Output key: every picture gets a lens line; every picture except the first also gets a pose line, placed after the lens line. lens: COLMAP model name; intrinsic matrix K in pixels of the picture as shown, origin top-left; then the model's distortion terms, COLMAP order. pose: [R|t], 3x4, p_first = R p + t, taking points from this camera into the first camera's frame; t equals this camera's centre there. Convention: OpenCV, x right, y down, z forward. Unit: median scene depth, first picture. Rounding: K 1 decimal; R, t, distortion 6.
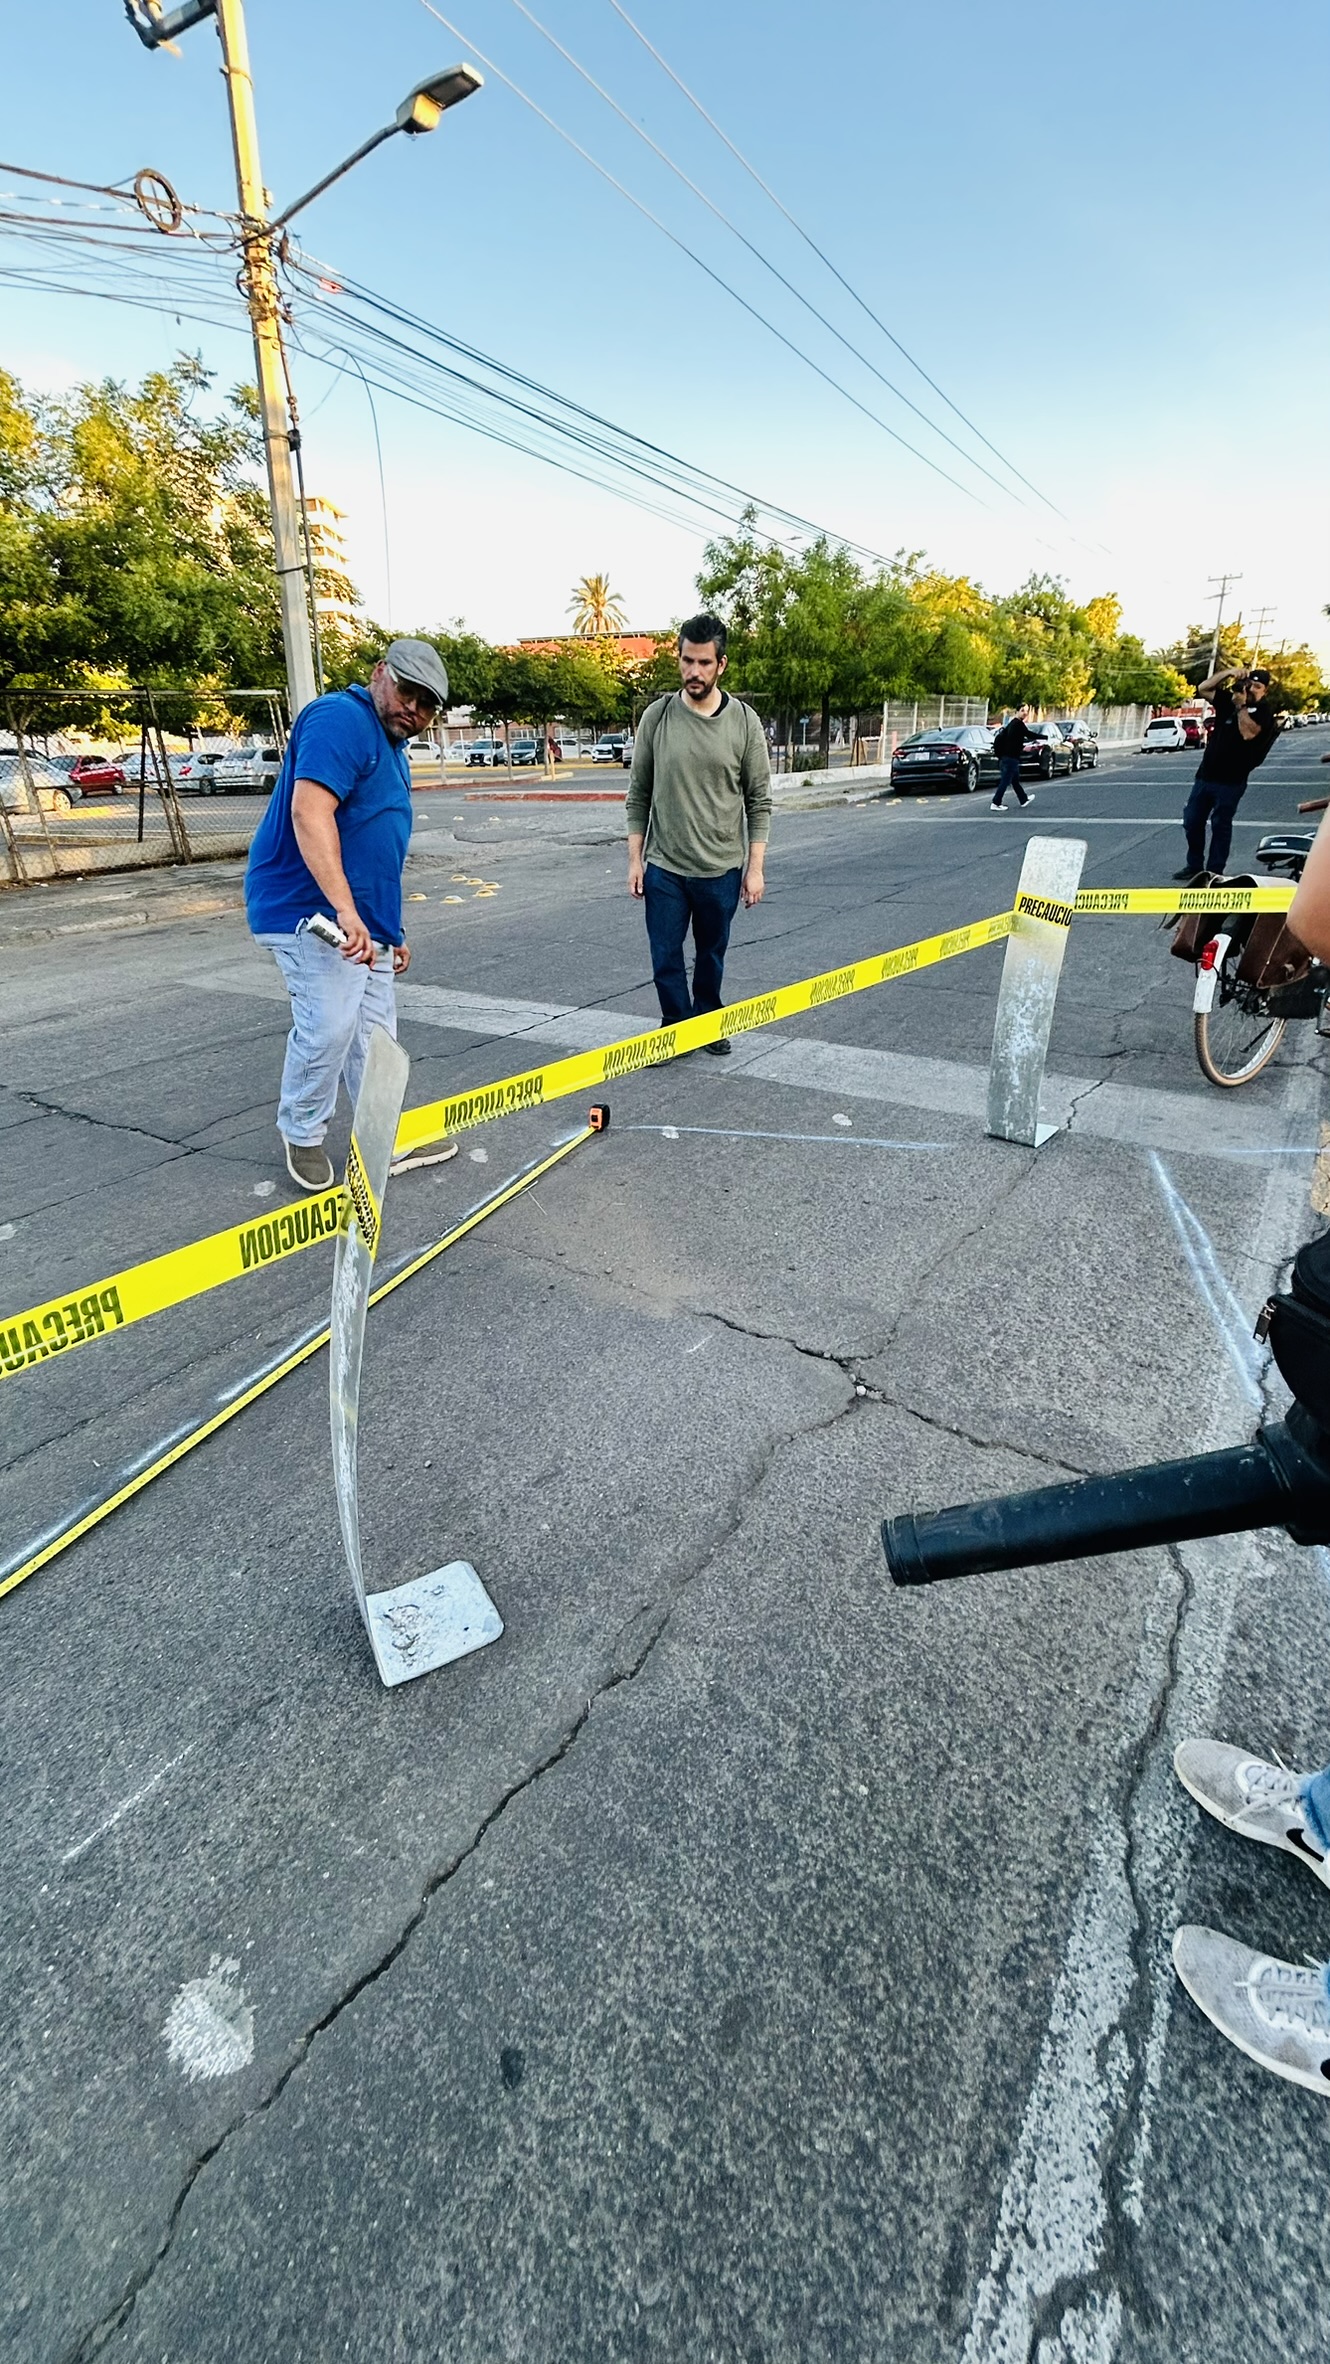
lens RADIAL K [[950.7, 0, 665.0], [0, 950.7, 1182.0], [0, 0, 1]] dist [-0.001596, -0.000110]
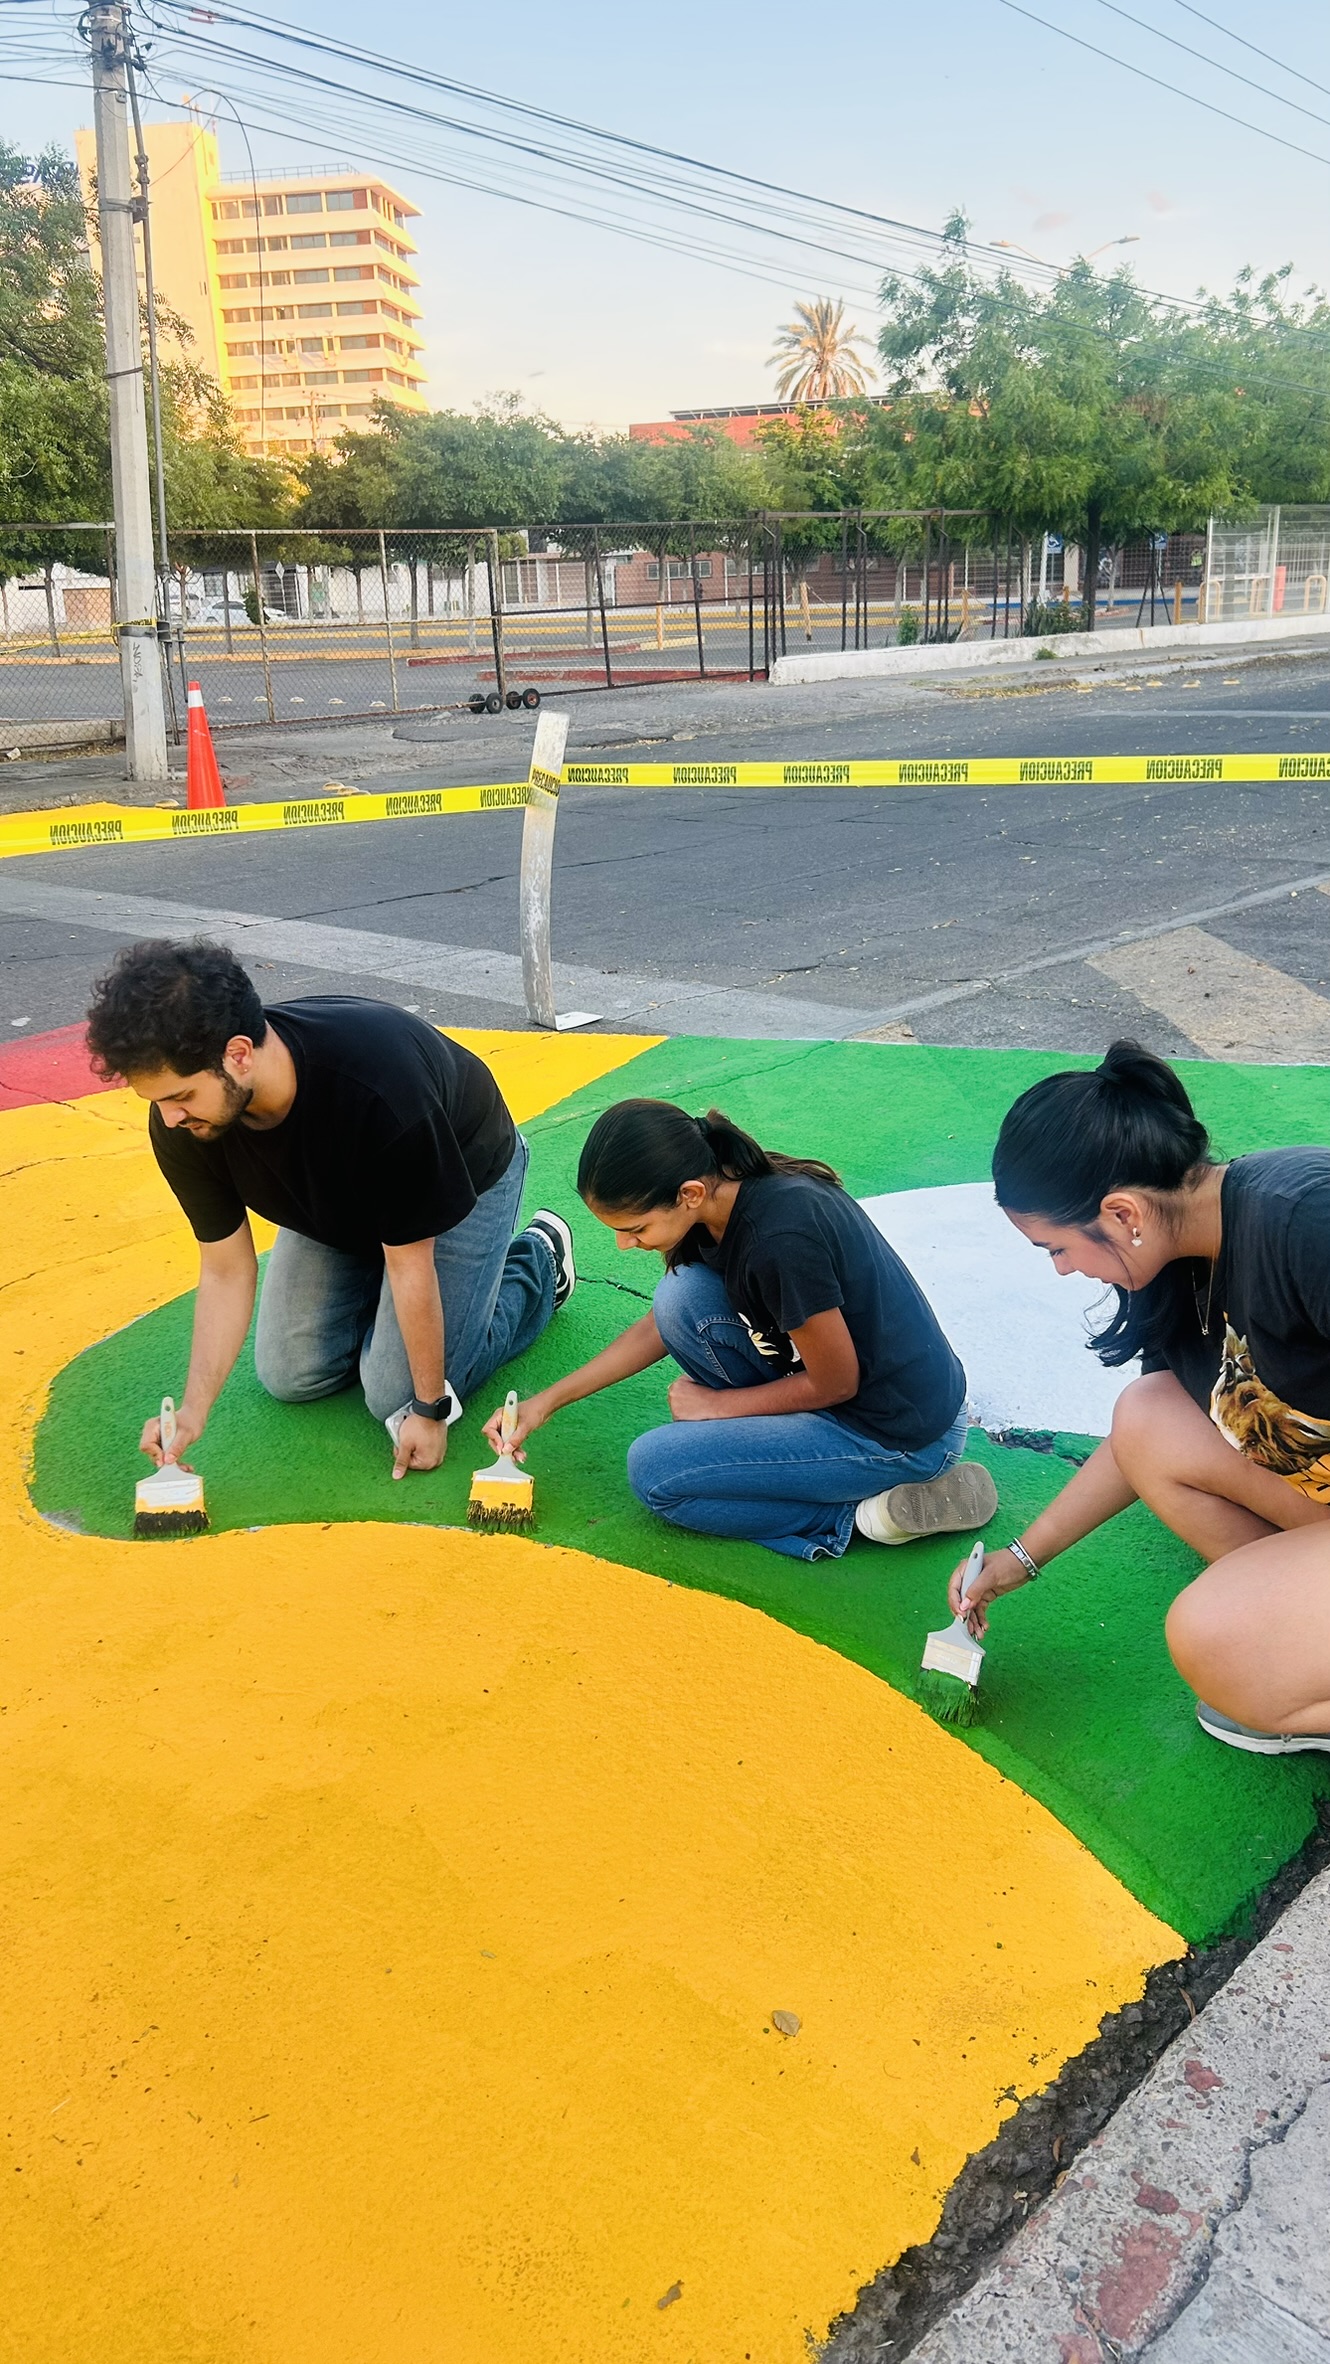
lens RADIAL K [[1796.4, 0, 665.0], [0, 1796.4, 1182.0], [0, 0, 1]] dist [0.043626, -0.075318]
pose [[0.987711, 0.047391, -0.148933, 0.099693], [-0.063777, 0.992185, -0.107245, 0.038615], [0.142687, 0.115425, 0.983014, -0.093455]]
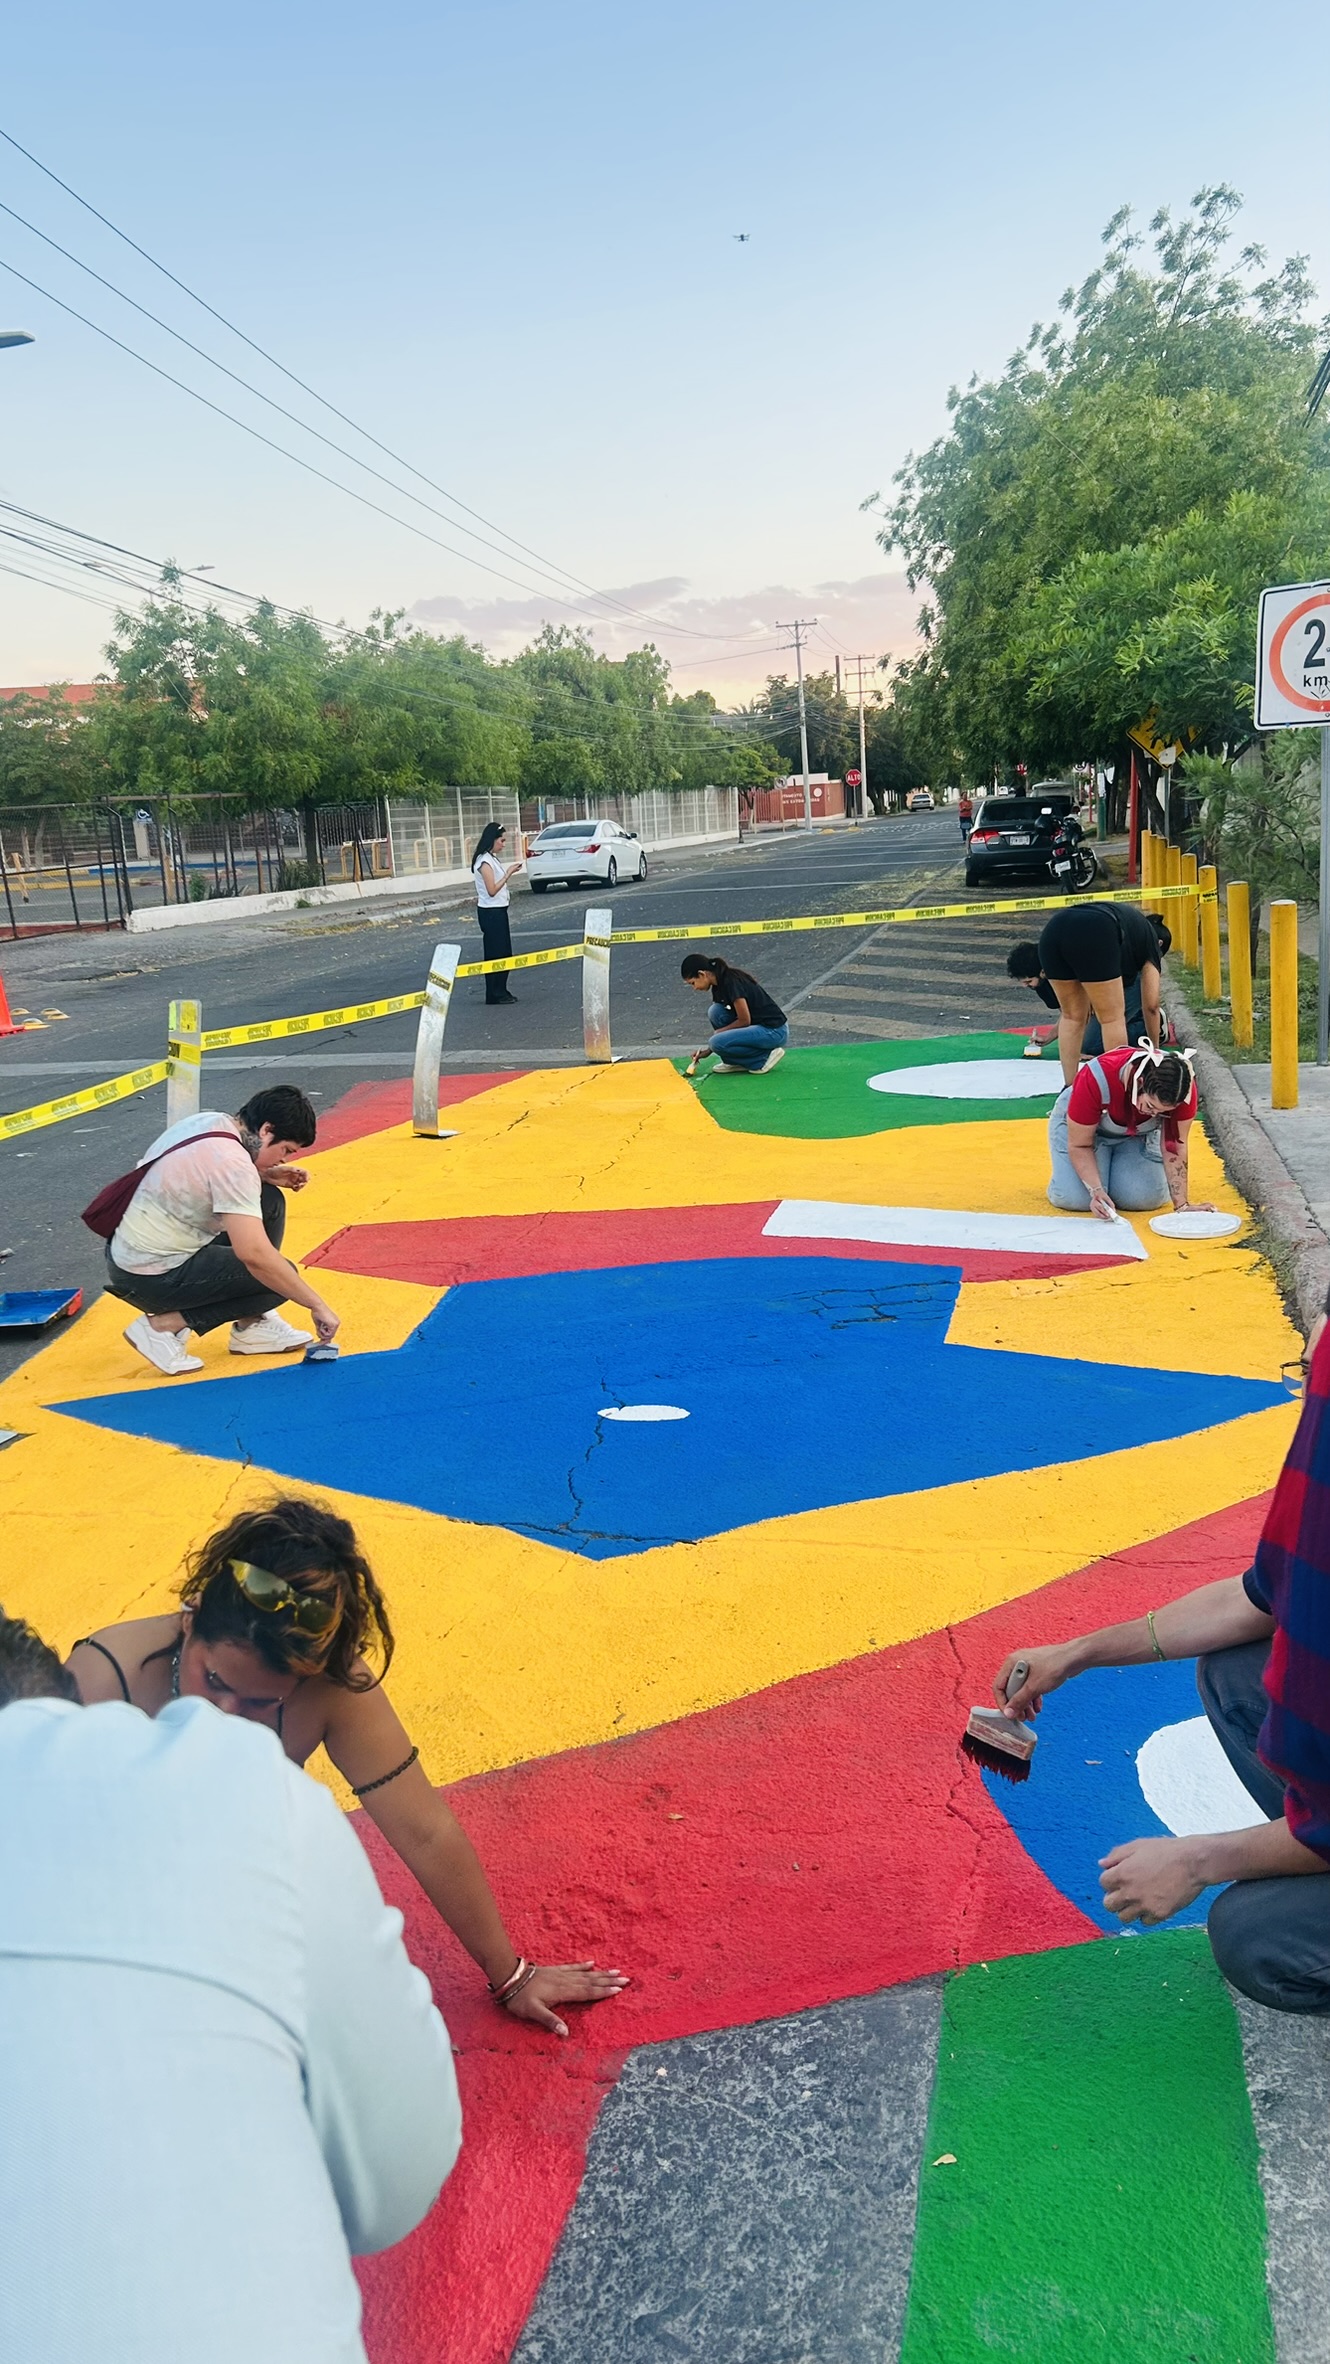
lens RADIAL K [[1796.4, 0, 665.0], [0, 1796.4, 1182.0], [0, 0, 1]] dist [0.043626, -0.075318]
pose [[0.928207, -0.091618, 0.360609, -0.112137], [0.176891, 0.961330, -0.211078, 0.129600], [-0.327325, 0.259713, 0.908519, -0.299121]]
